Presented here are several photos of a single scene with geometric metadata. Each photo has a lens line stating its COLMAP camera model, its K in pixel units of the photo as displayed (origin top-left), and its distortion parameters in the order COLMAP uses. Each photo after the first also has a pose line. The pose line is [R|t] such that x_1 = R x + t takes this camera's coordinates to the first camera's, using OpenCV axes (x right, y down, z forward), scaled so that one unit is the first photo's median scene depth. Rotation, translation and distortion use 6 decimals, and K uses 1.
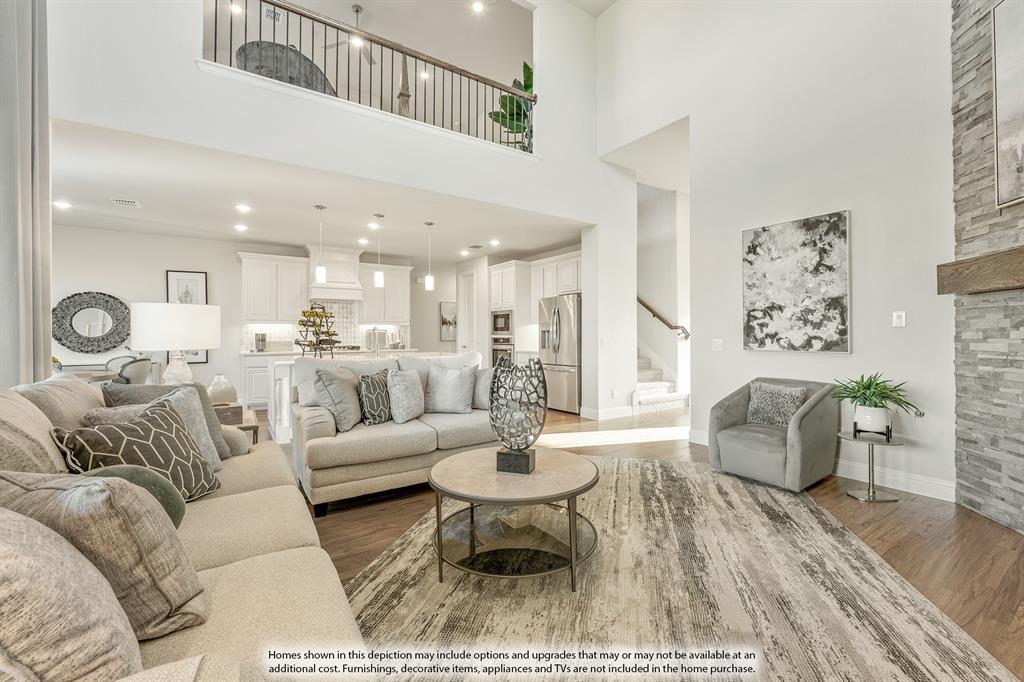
lens RADIAL K [[416.3, 0, 511.9], [0, 416.3, 333.8], [0, 0, 1]] dist [0.000756, 0.000034]
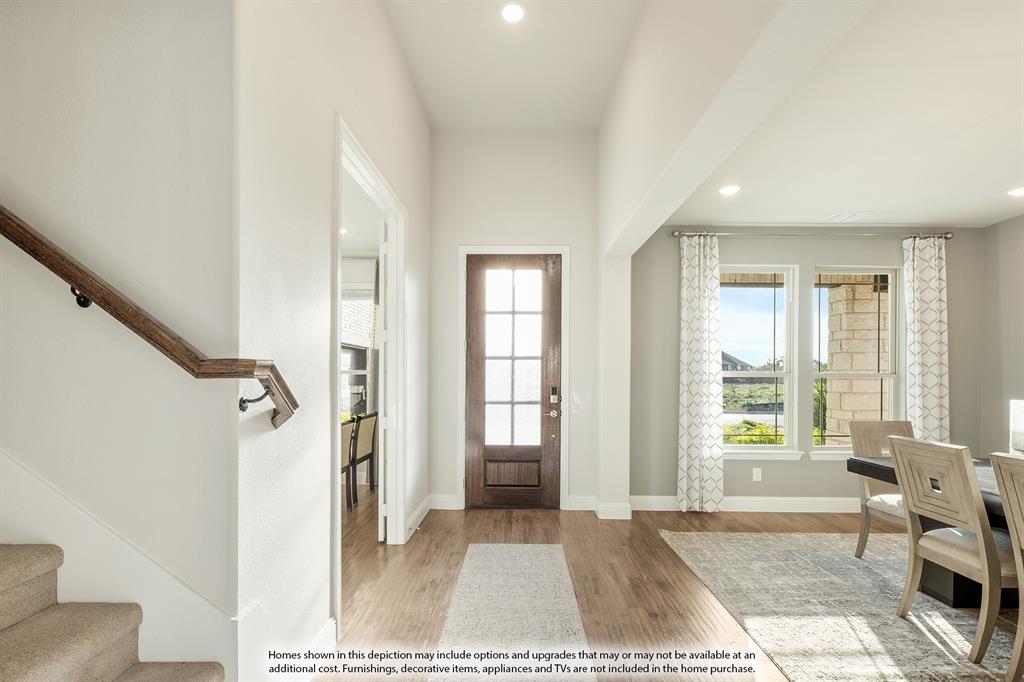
lens RADIAL K [[472.5, 0, 535.5], [0, 472.5, 375.7], [0, 0, 1]] dist [-0.002907, 0.000437]
pose [[0.550829, 0.000835, 0.834618, 0.296460], [-0.000117, 1.000000, -0.000923, -0.011872], [-0.834618, 0.000411, 0.550829, 0.775289]]
